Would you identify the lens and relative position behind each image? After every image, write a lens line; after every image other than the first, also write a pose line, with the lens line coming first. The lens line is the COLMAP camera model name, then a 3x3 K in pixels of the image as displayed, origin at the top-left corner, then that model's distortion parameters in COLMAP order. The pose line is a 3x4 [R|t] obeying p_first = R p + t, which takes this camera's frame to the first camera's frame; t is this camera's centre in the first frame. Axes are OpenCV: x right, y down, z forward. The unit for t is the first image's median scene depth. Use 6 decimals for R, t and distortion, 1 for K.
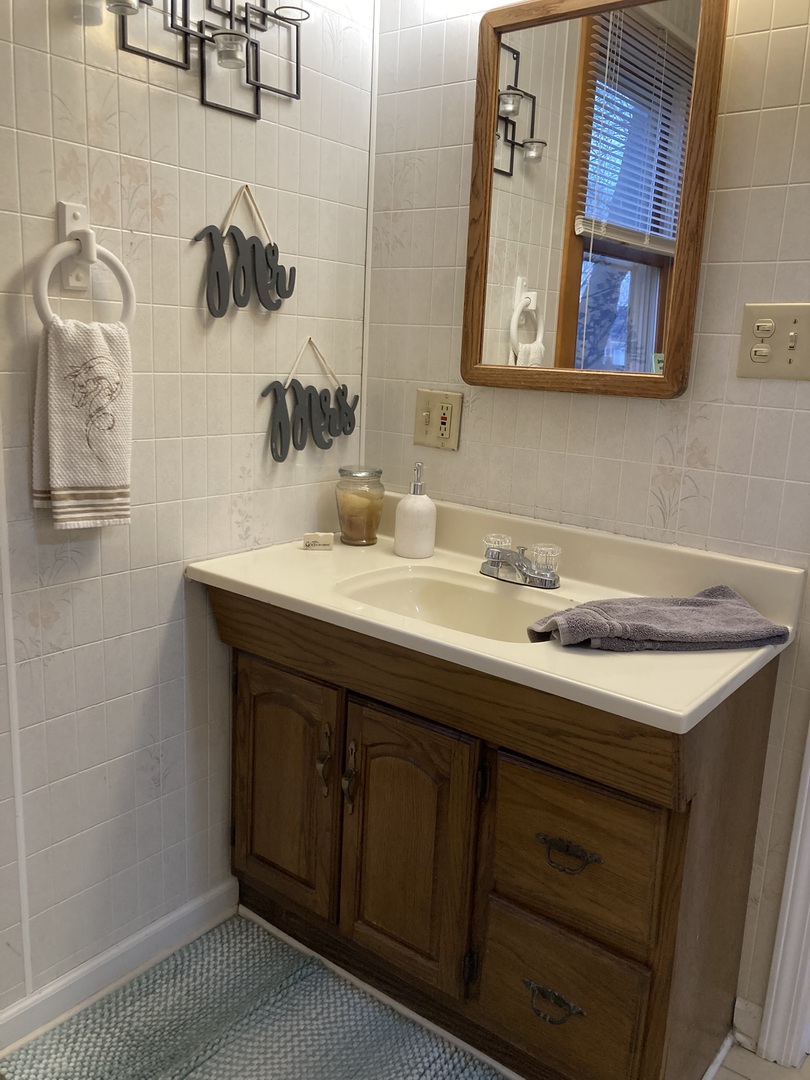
lens RADIAL K [[890.4, 0, 407.6], [0, 890.4, 544.1], [0, 0, 1]] dist [0.040981, -0.050205]
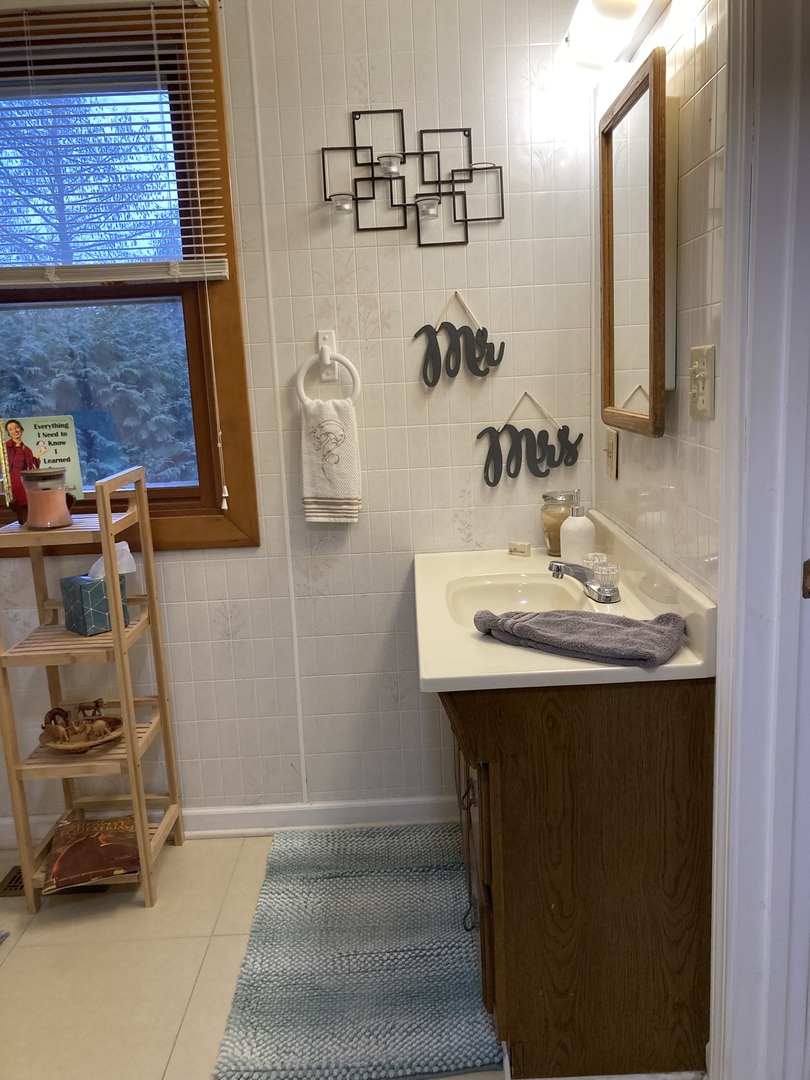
lens RADIAL K [[890.4, 0, 400.7], [0, 890.4, 535.5], [0, 0, 1]] dist [0.040981, -0.050205]
pose [[0.609146, 0.070356, -0.789931, 0.961180], [-0.097644, 0.995132, 0.013335, -0.027706], [0.787024, 0.069009, 0.613051, 0.093763]]
